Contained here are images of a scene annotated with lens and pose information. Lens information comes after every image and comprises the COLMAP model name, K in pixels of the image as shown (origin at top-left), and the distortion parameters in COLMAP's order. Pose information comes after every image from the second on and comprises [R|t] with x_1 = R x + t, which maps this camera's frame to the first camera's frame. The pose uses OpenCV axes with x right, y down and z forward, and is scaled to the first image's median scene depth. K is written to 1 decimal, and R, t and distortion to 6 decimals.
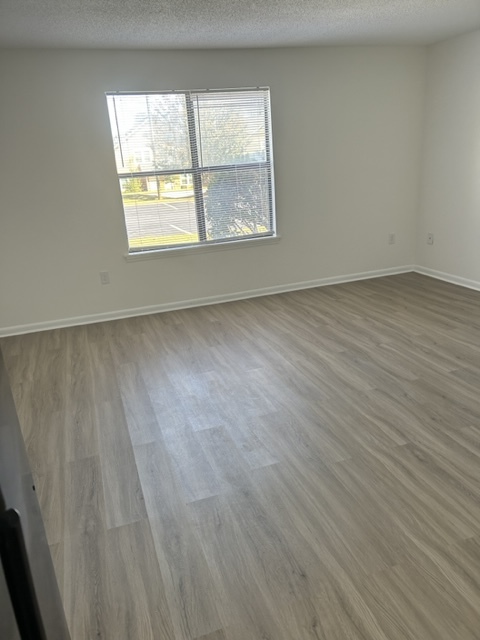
lens RADIAL K [[484.6, 0, 240.0], [0, 484.6, 320.0], [0, 0, 1]] dist [0.082648, -0.082364]
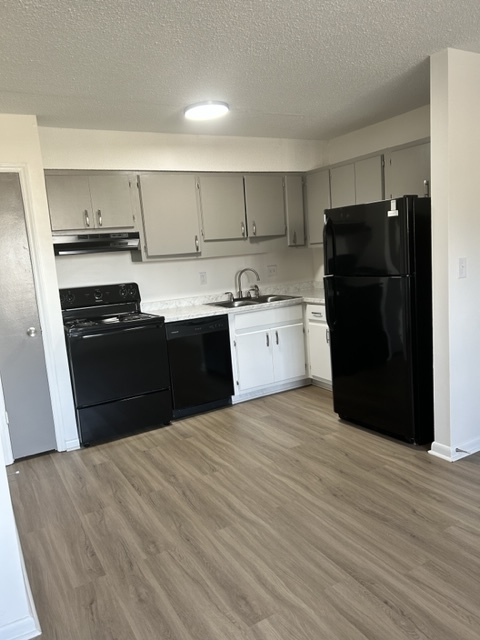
lens RADIAL K [[484.6, 0, 240.0], [0, 484.6, 320.0], [0, 0, 1]] dist [0.082648, -0.082364]
pose [[-0.969543, 0.176870, -0.169423, 0.241157], [0.080858, 0.884102, 0.460244, -0.287113], [0.231191, 0.432527, -0.871476, 0.848597]]
